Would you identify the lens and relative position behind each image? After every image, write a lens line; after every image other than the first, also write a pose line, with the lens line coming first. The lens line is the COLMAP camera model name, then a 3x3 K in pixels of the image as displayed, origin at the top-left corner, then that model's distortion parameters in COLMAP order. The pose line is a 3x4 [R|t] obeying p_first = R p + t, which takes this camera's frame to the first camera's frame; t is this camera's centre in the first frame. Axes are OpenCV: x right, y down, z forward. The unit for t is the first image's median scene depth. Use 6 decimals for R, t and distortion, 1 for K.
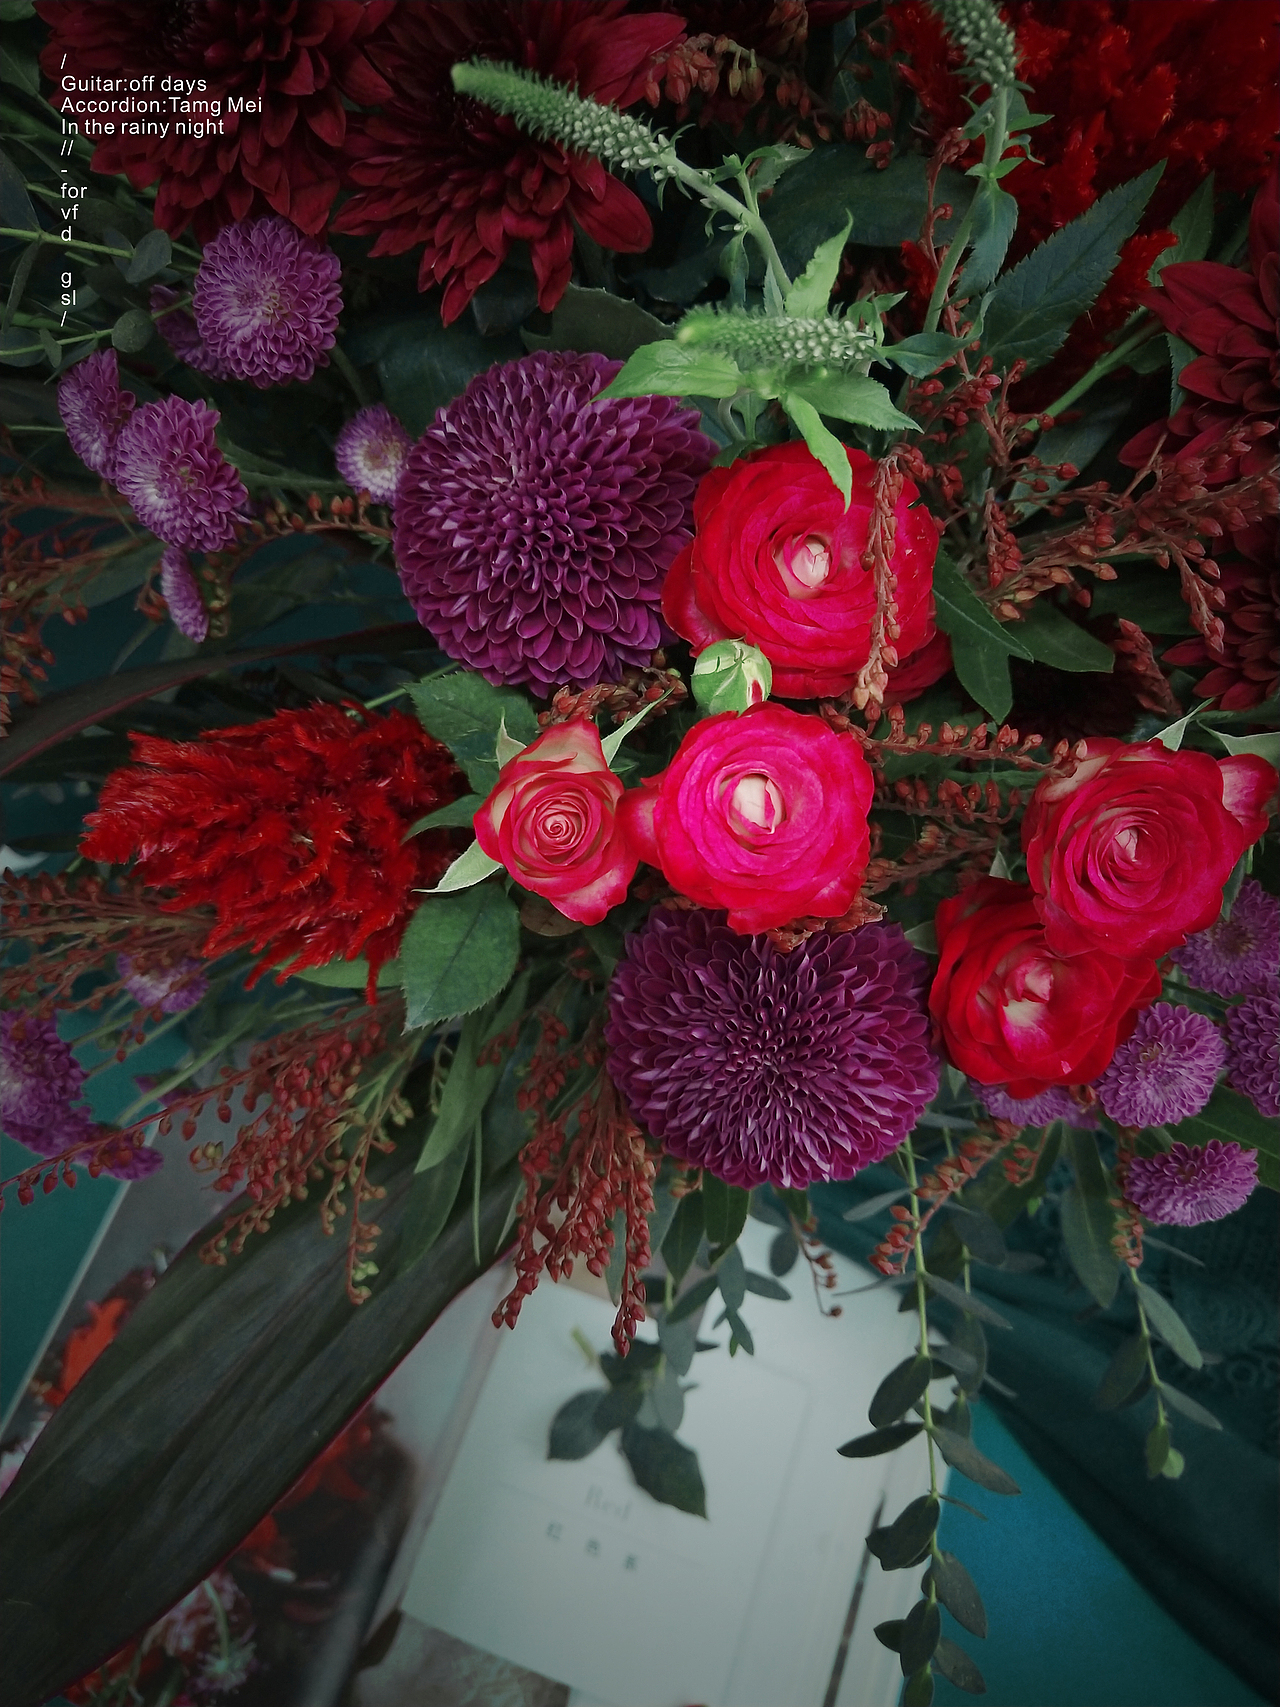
lens RADIAL K [[1245.0, 0, 640.0], [0, 1245.0, 853.5], [0, 0, 1]] dist [0.007668, 0.002769]
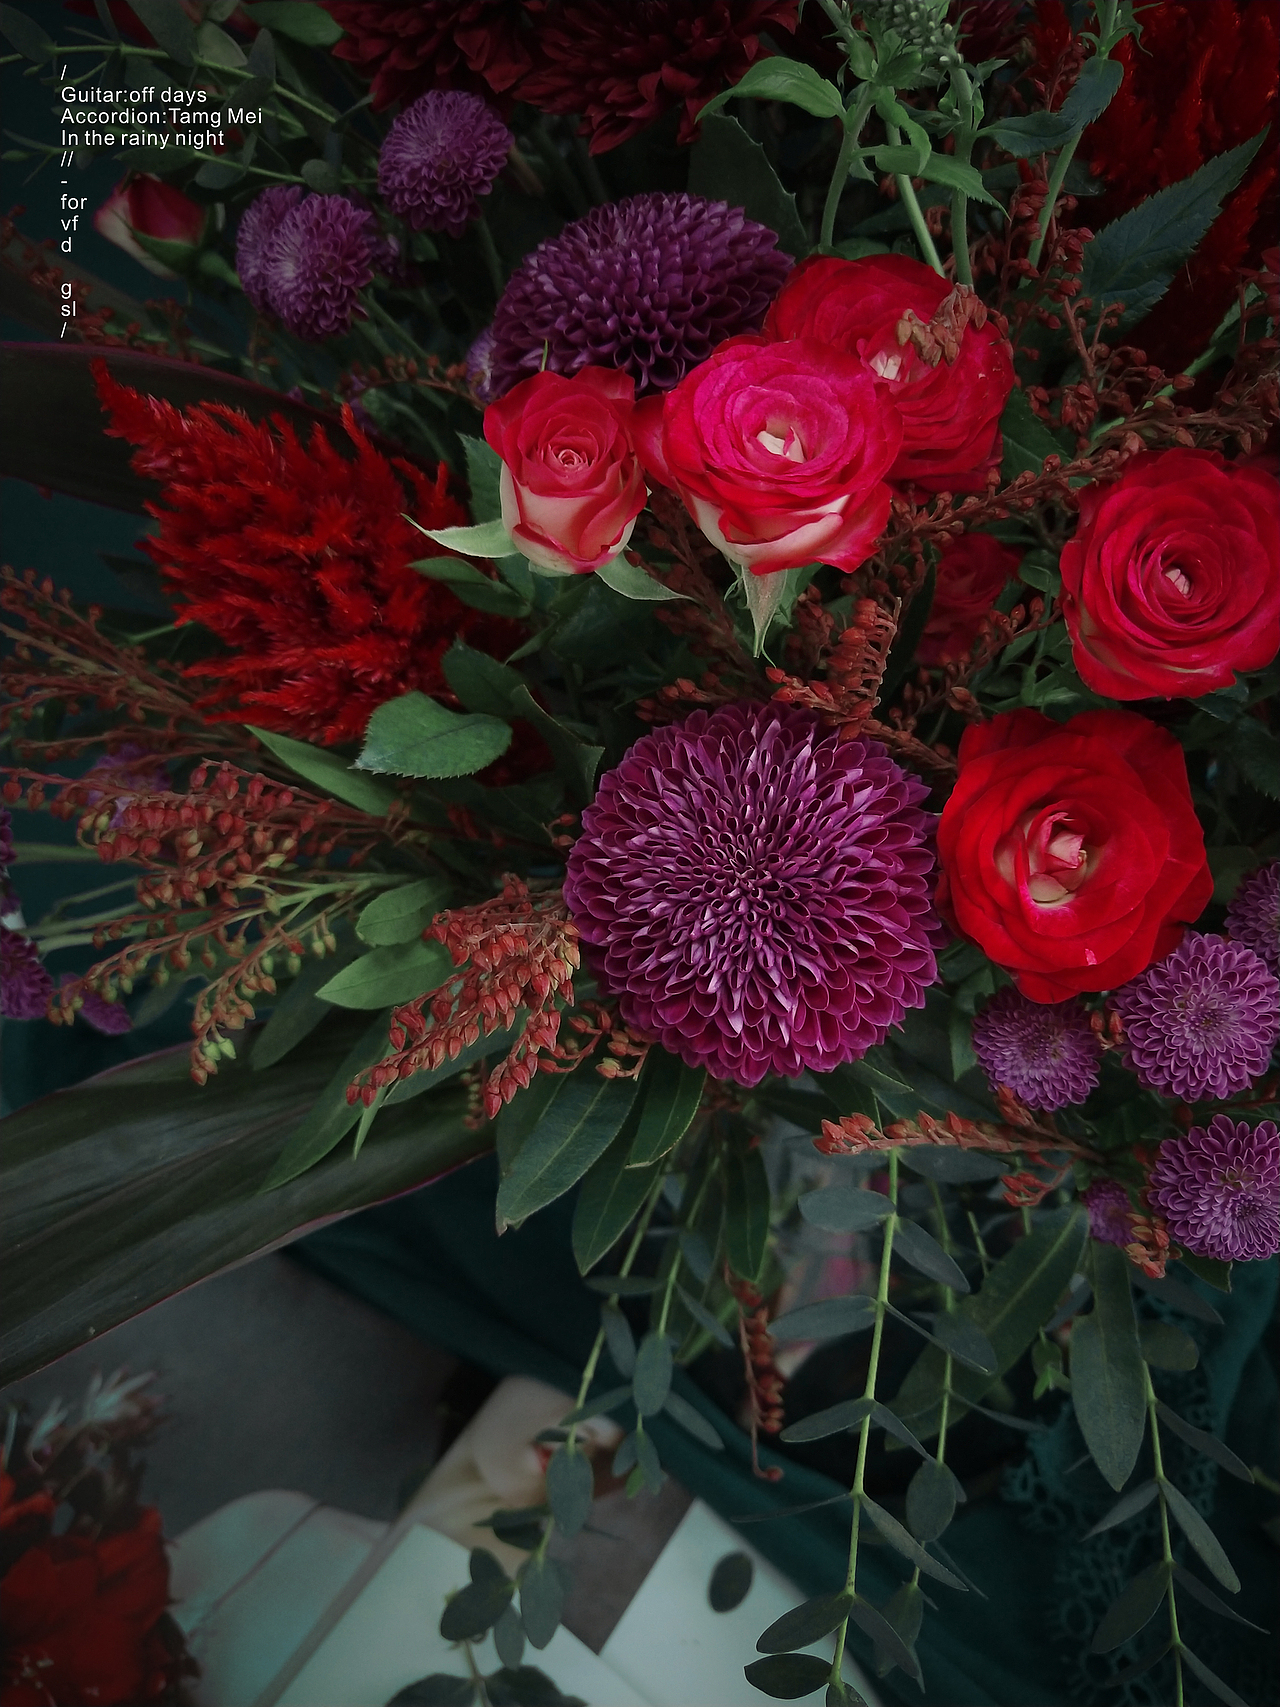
lens RADIAL K [[1318.6, 0, 653.6], [0, 1318.6, 852.1], [0, 0, 1]] dist [-0.043858, 0.006519]
pose [[0.973366, 0.204074, -0.104466, 0.135536], [-0.228280, 0.904799, -0.359481, 0.499969], [0.021160, 0.373754, 0.927286, 0.150865]]
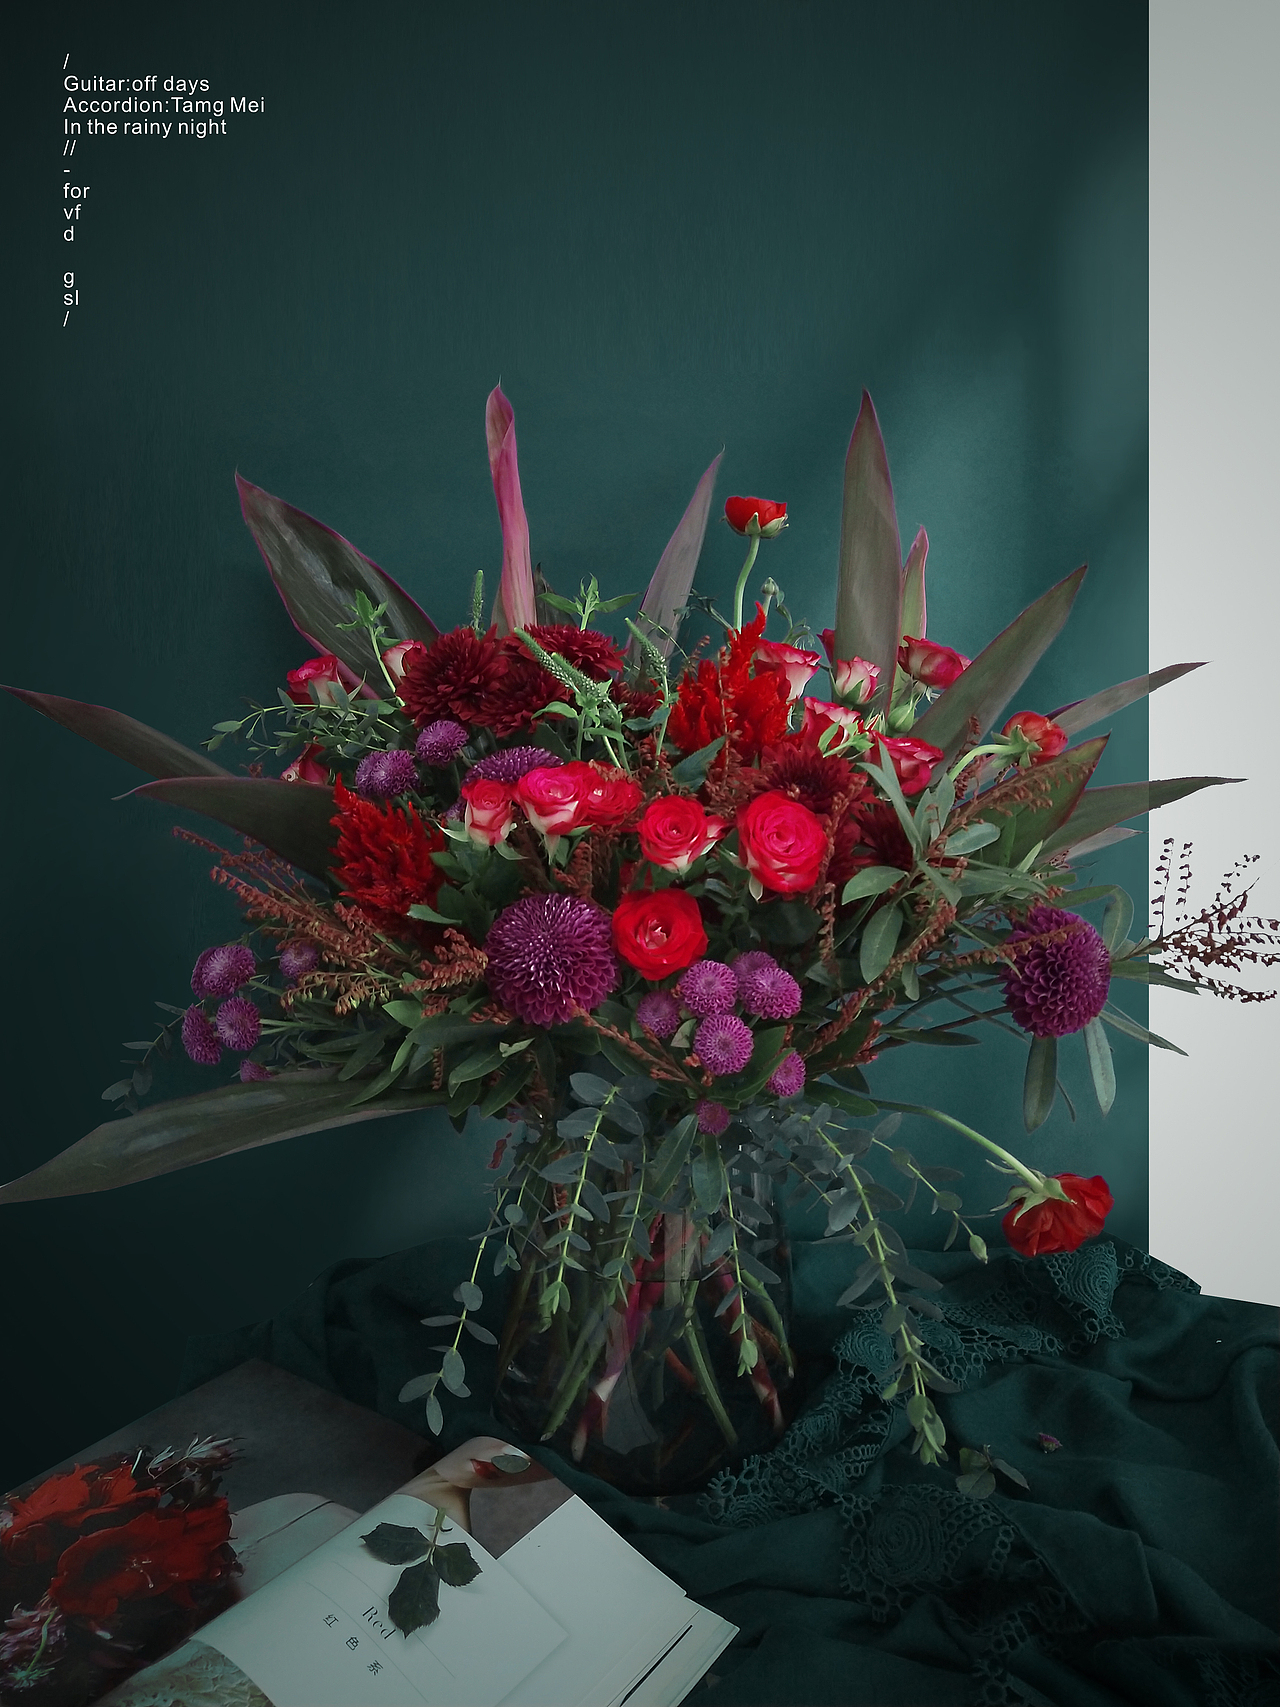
lens RADIAL K [[1318.6, 0, 653.6], [0, 1318.6, 852.1], [0, 0, 1]] dist [-0.043858, 0.006519]
pose [[0.984464, 0.132428, -0.115296, 0.595253], [-0.172613, 0.609587, -0.773698, 2.051847], [-0.032176, 0.781579, 0.622975, -0.767045]]
